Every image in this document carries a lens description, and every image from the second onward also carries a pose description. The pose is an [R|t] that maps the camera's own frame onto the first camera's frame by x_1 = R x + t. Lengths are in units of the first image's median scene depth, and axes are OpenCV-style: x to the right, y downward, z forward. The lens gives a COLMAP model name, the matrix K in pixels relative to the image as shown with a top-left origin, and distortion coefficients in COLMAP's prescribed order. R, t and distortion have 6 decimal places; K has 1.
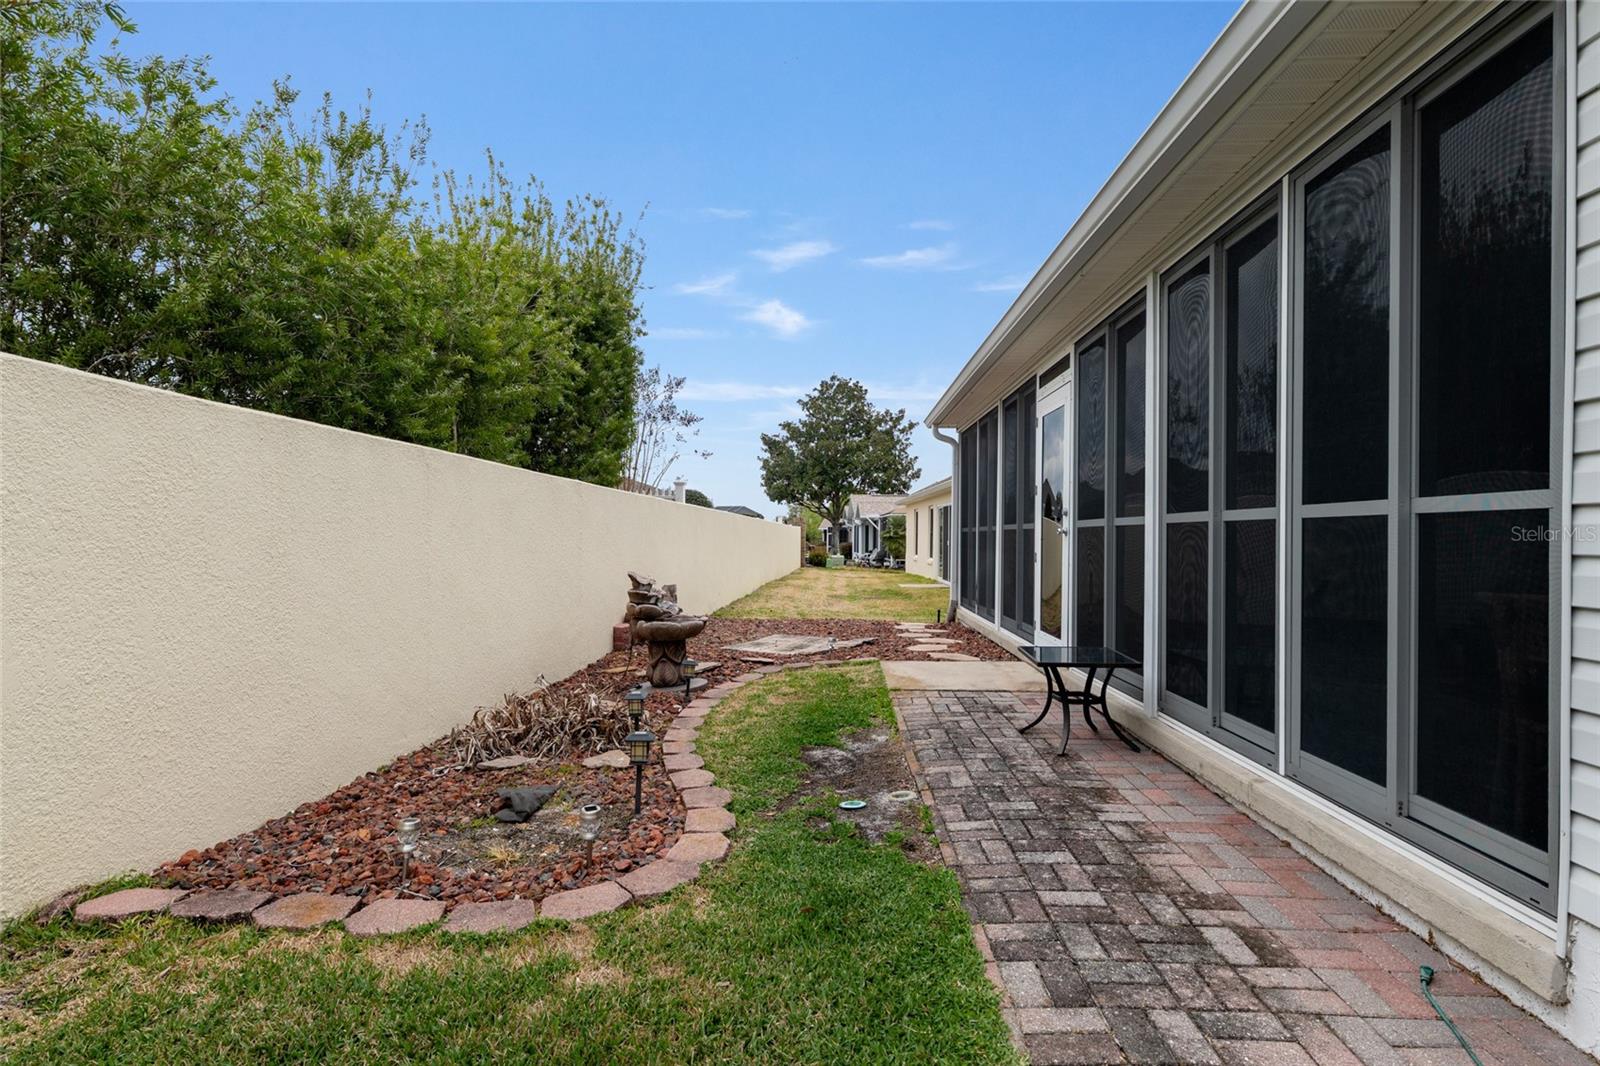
lens RADIAL K [[781.2, 0, 799.2], [0, 781.2, 538.2], [0, 0, 1]] dist [-0.000444, -0.000004]
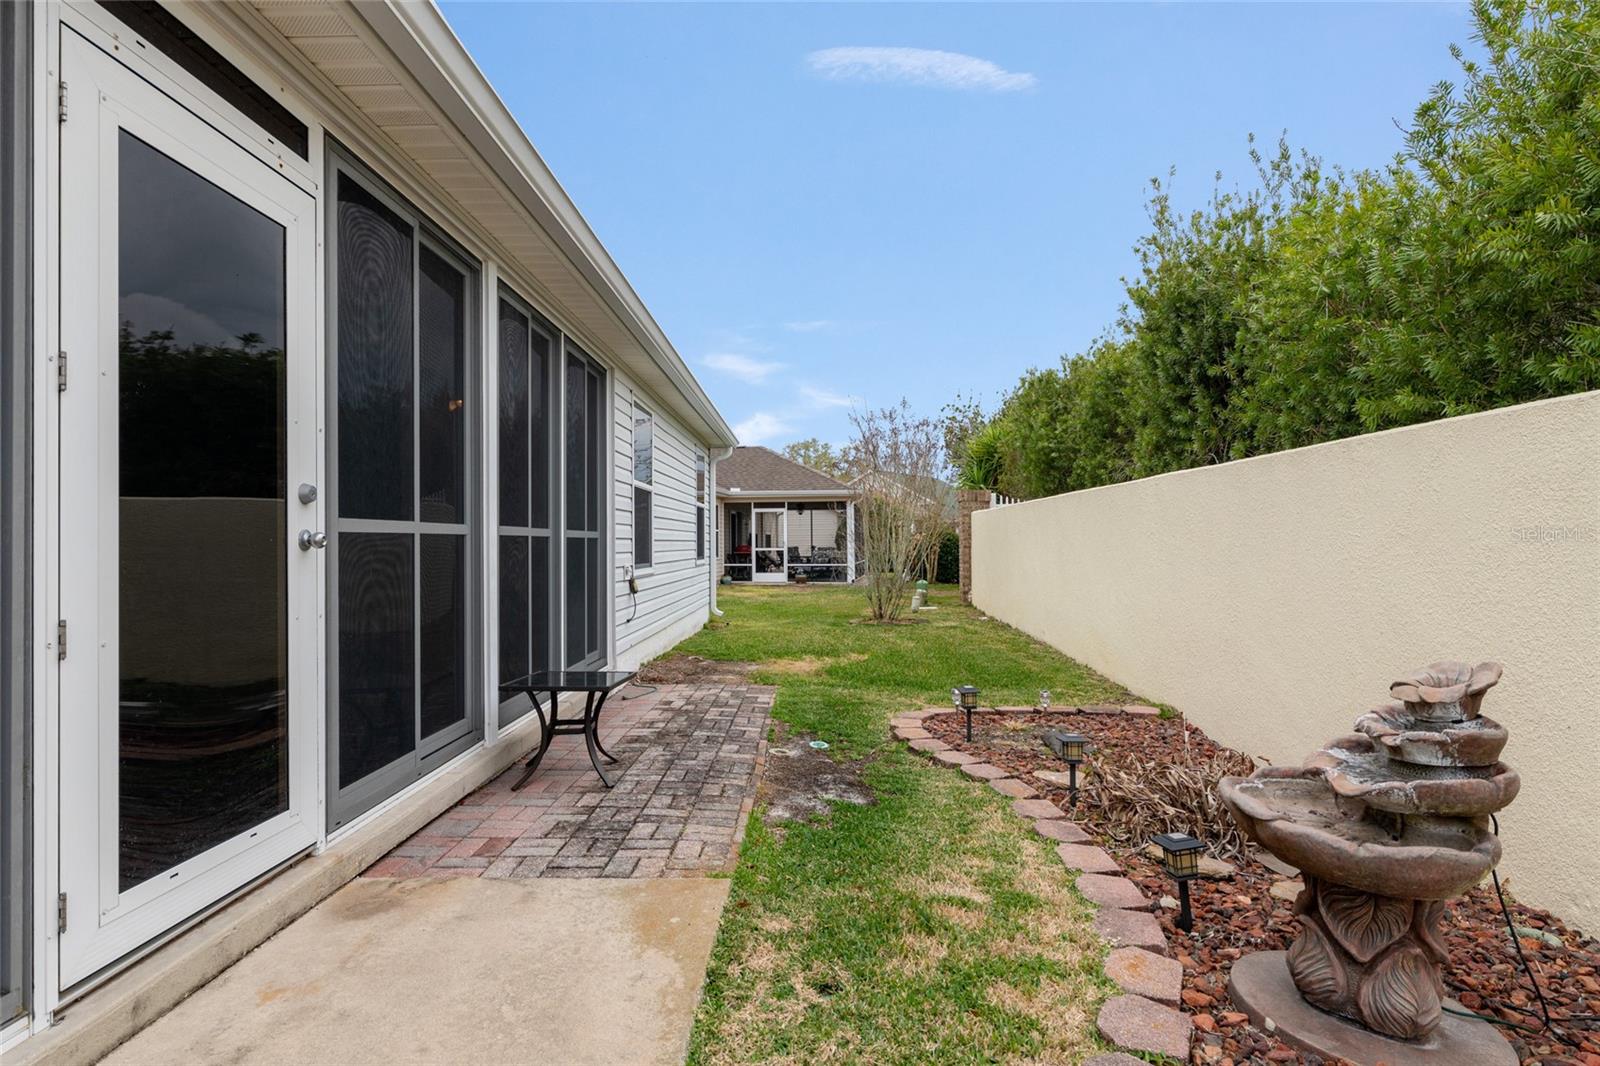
lens RADIAL K [[875.8, 0, 799.1], [0, 875.8, 538.8], [0, 0, 1]] dist [0.000006, 0.000000]
pose [[-0.999526, 0.001403, -0.030768, 0.120015], [0.001702, 0.999952, -0.009700, -0.003212], [0.030753, -0.009748, -0.999479, 2.045957]]
